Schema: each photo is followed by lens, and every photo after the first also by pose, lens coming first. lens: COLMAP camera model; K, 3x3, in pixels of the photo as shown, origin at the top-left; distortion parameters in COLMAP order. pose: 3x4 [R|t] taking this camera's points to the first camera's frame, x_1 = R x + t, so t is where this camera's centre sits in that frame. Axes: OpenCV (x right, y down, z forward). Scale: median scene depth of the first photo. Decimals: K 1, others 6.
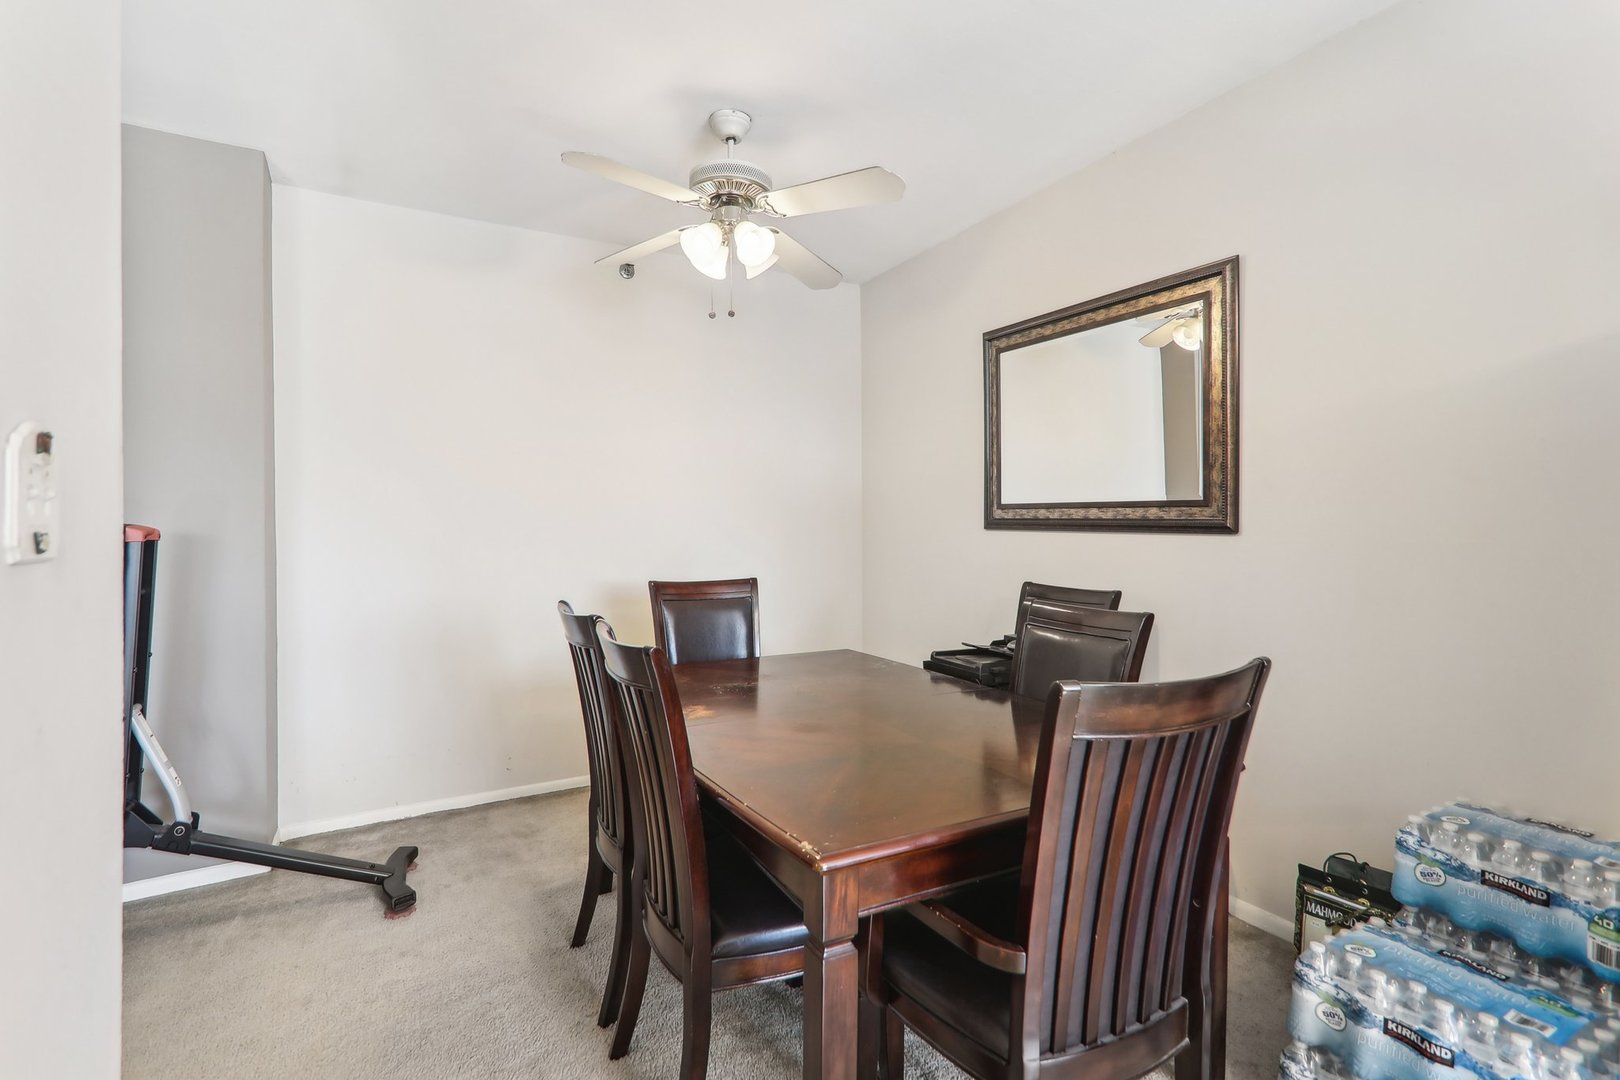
lens RADIAL K [[756.1, 0, 799.3], [0, 756.1, 543.6], [0, 0, 1]] dist [0.020370, -0.017512]
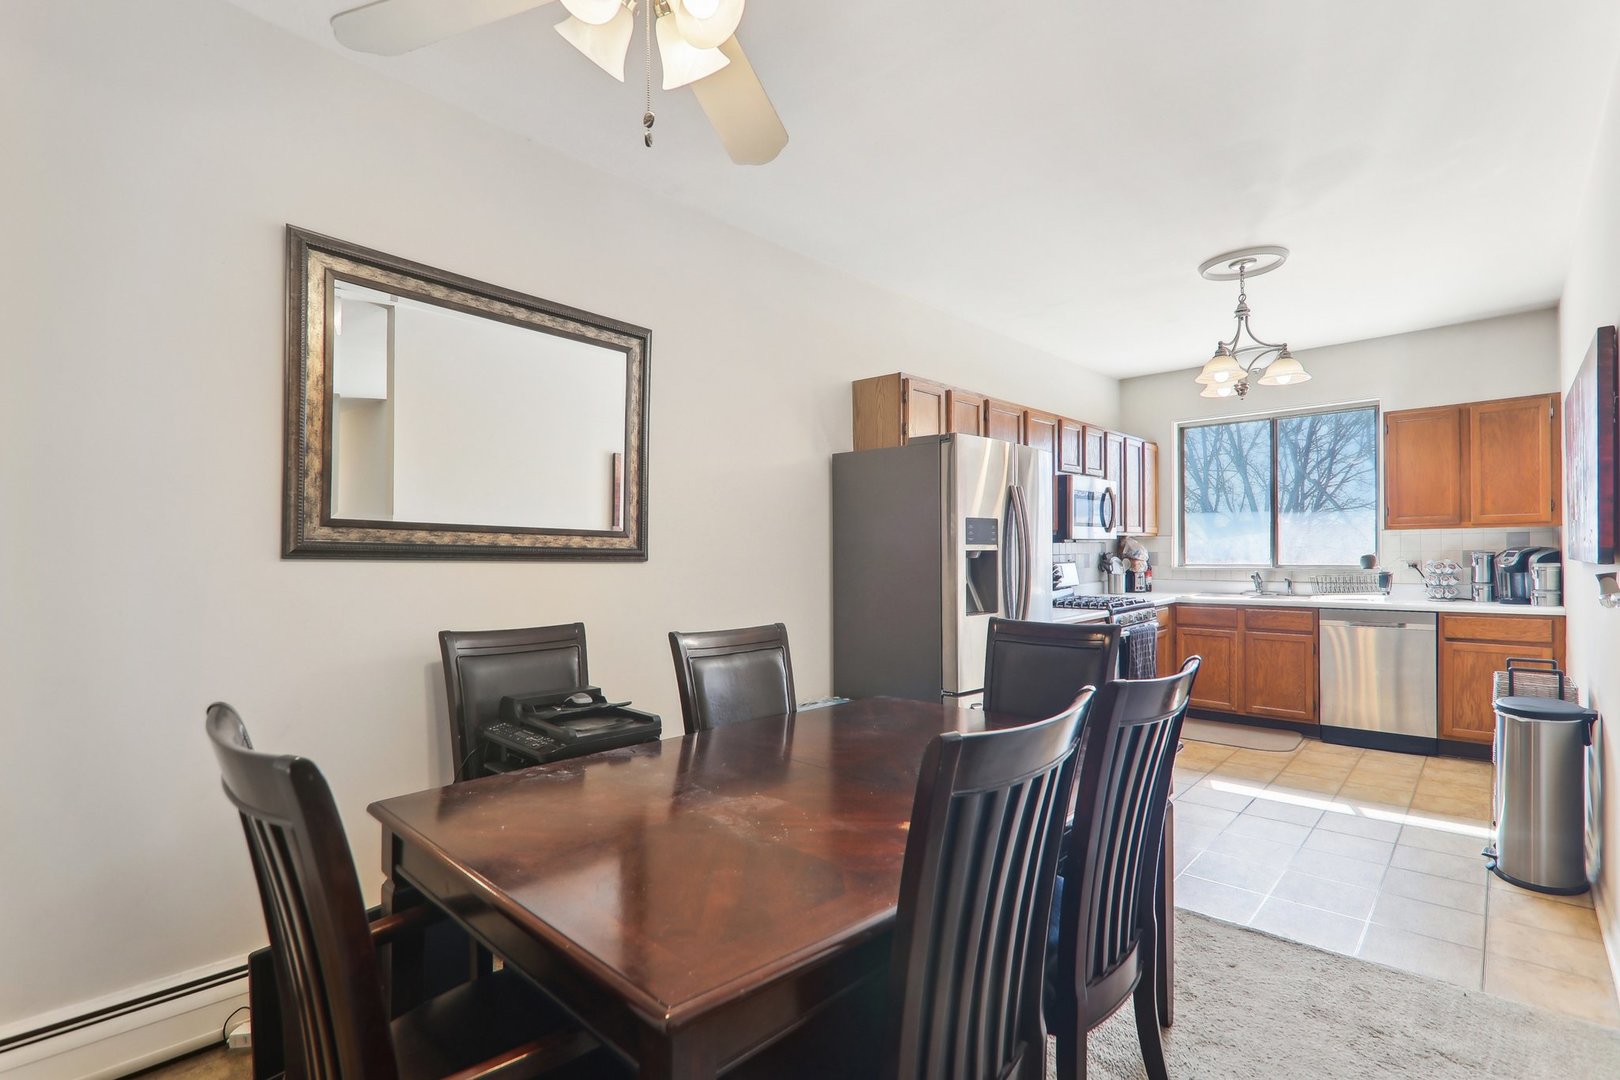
lens RADIAL K [[756.1, 0, 799.3], [0, 756.1, 543.6], [0, 0, 1]] dist [0.020370, -0.017512]
pose [[-0.320164, 0.004853, 0.947350, -0.534261], [0.012126, 0.999926, -0.001024, -0.031331], [-0.947285, 0.011160, -0.320199, 0.982440]]
